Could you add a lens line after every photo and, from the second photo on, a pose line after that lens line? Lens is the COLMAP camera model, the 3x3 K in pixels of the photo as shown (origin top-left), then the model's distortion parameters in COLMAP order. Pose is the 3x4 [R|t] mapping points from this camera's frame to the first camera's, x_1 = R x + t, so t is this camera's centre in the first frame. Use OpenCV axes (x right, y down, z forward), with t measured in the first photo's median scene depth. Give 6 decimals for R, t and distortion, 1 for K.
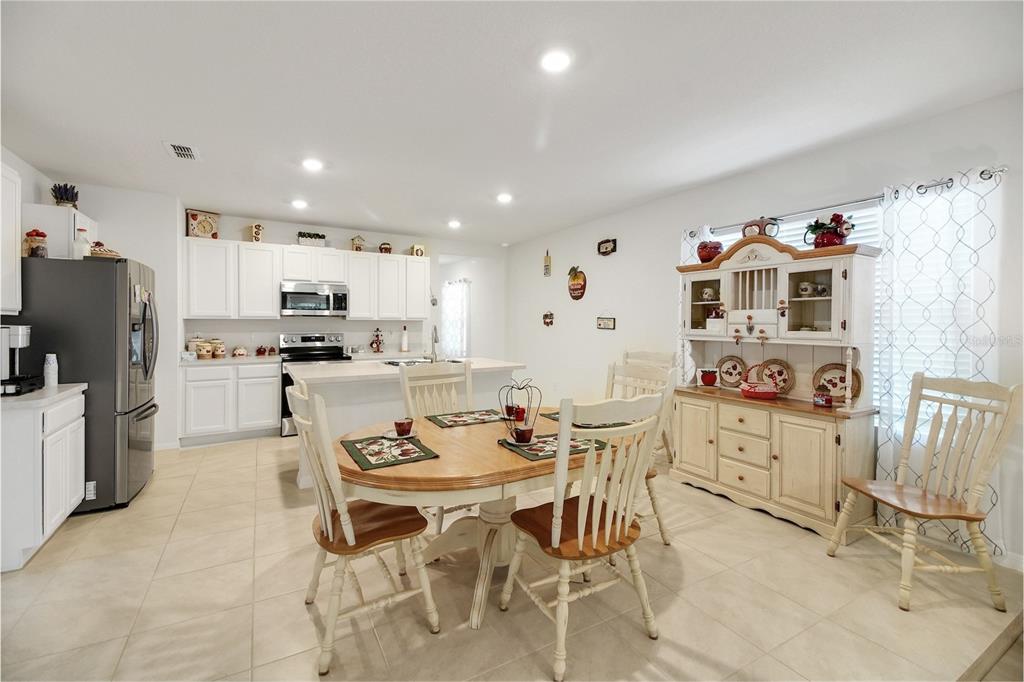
lens RADIAL K [[433.0, 0, 507.4], [0, 433.0, 327.4], [0, 0, 1]] dist [0.023973, -0.000108]
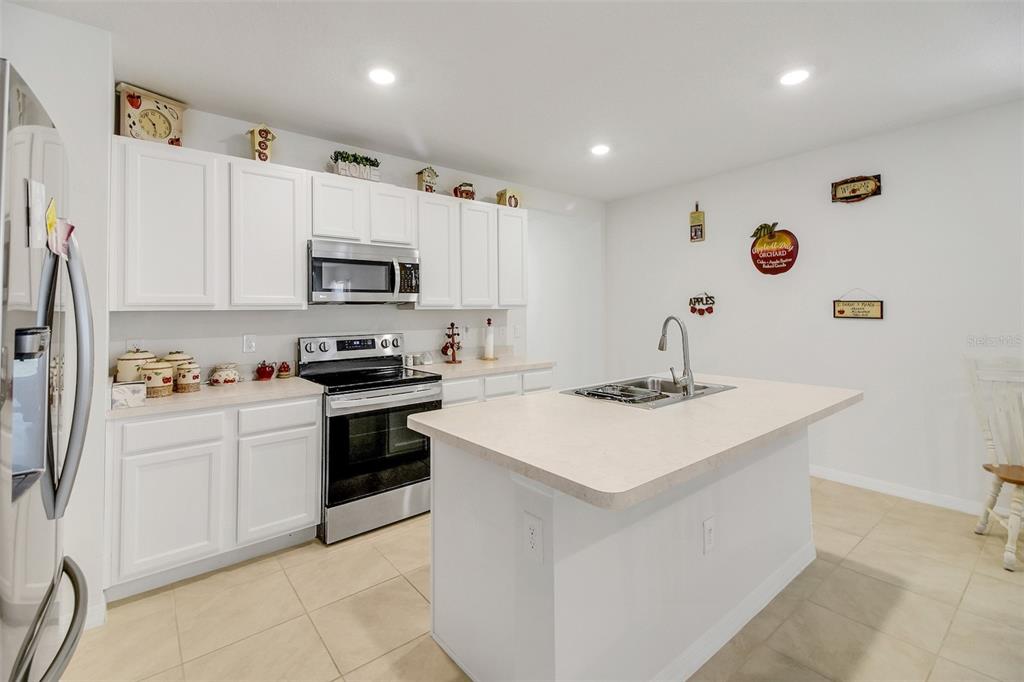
lens RADIAL K [[453.7, 0, 507.3], [0, 453.7, 299.3], [0, 0, 1]] dist [0.024739, -0.000311]
pose [[0.986892, -0.009332, 0.161110, -0.386328], [0.015547, 0.999181, -0.037363, -0.007420], [-0.160630, 0.039378, 0.986229, 0.433226]]
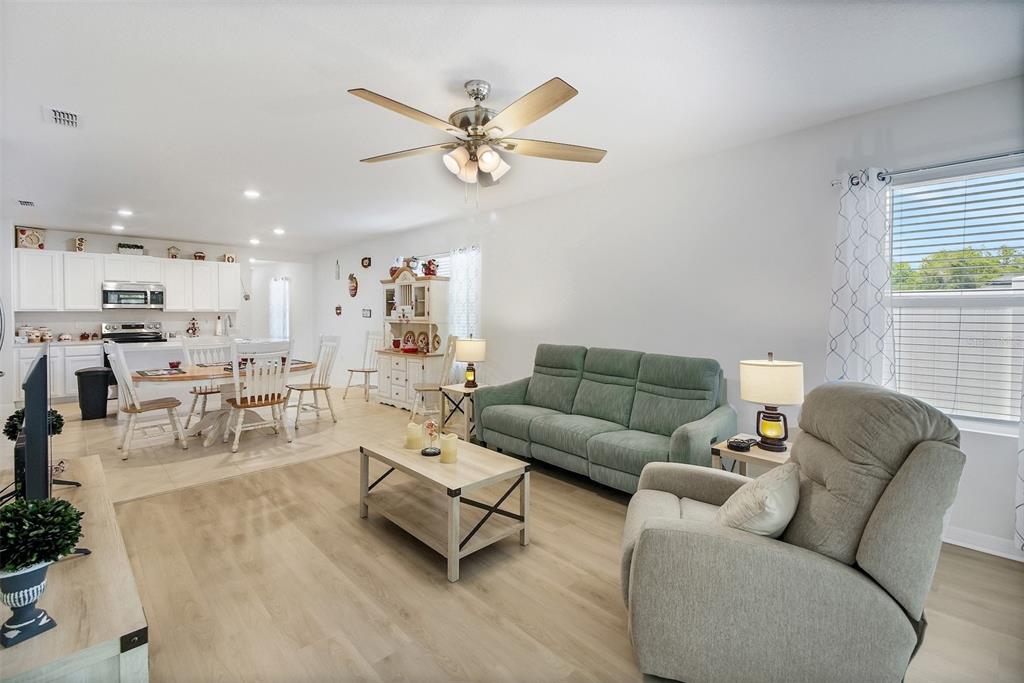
lens RADIAL K [[442.2, 0, 506.0], [0, 442.2, 321.0], [0, 0, 1]] dist [0.046757, -0.023136]
pose [[0.969909, -0.009902, 0.243265, 0.326642], [0.008048, 0.999931, 0.008615, 0.008107], [-0.243334, -0.006398, 0.969921, -0.616774]]
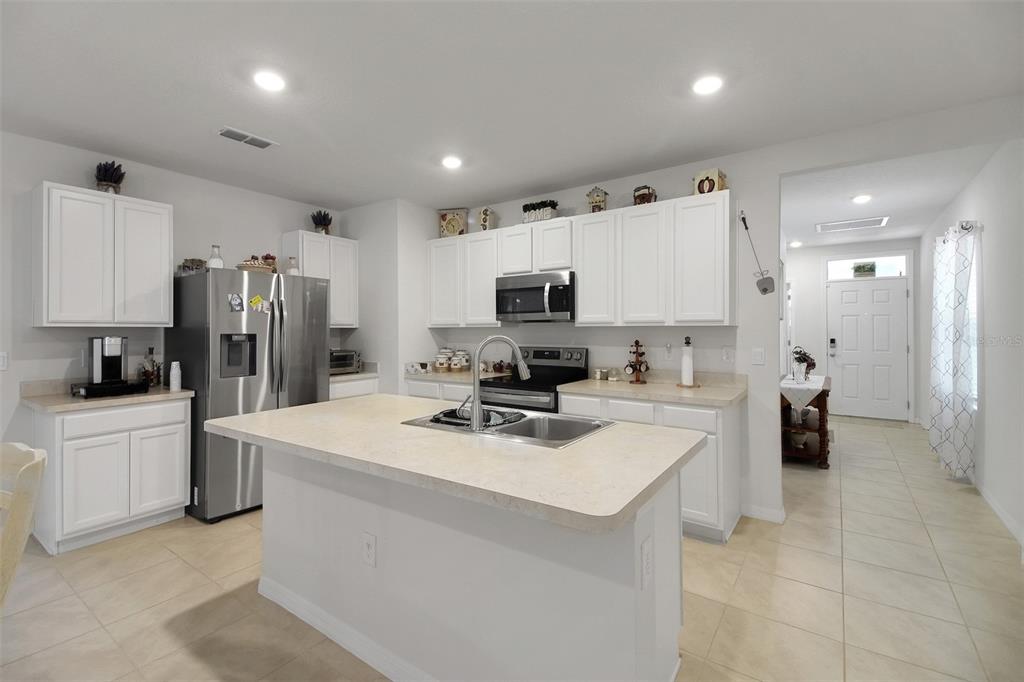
lens RADIAL K [[444.1, 0, 509.9], [0, 444.1, 327.9], [0, 0, 1]] dist [0.019148, -0.000483]
pose [[0.421425, -0.009873, -0.906810, 0.187390], [-0.005392, 0.999896, -0.013392, -0.007047], [0.906847, 0.010533, 0.421328, 0.719116]]
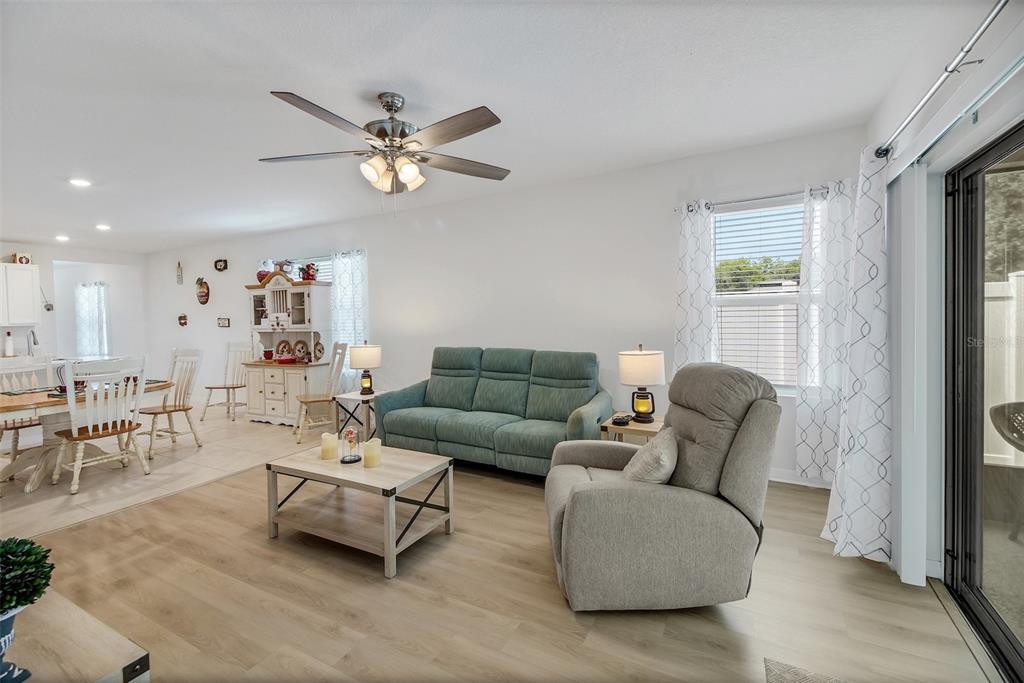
lens RADIAL K [[439.2, 0, 505.1], [0, 439.2, 327.5], [0, 0, 1]] dist [0.046043, -0.021597]
pose [[0.852276, -0.042007, 0.521403, 0.254419], [0.035761, 0.999117, 0.022040, 0.006446], [-0.521869, -0.000138, 0.853026, -0.627424]]
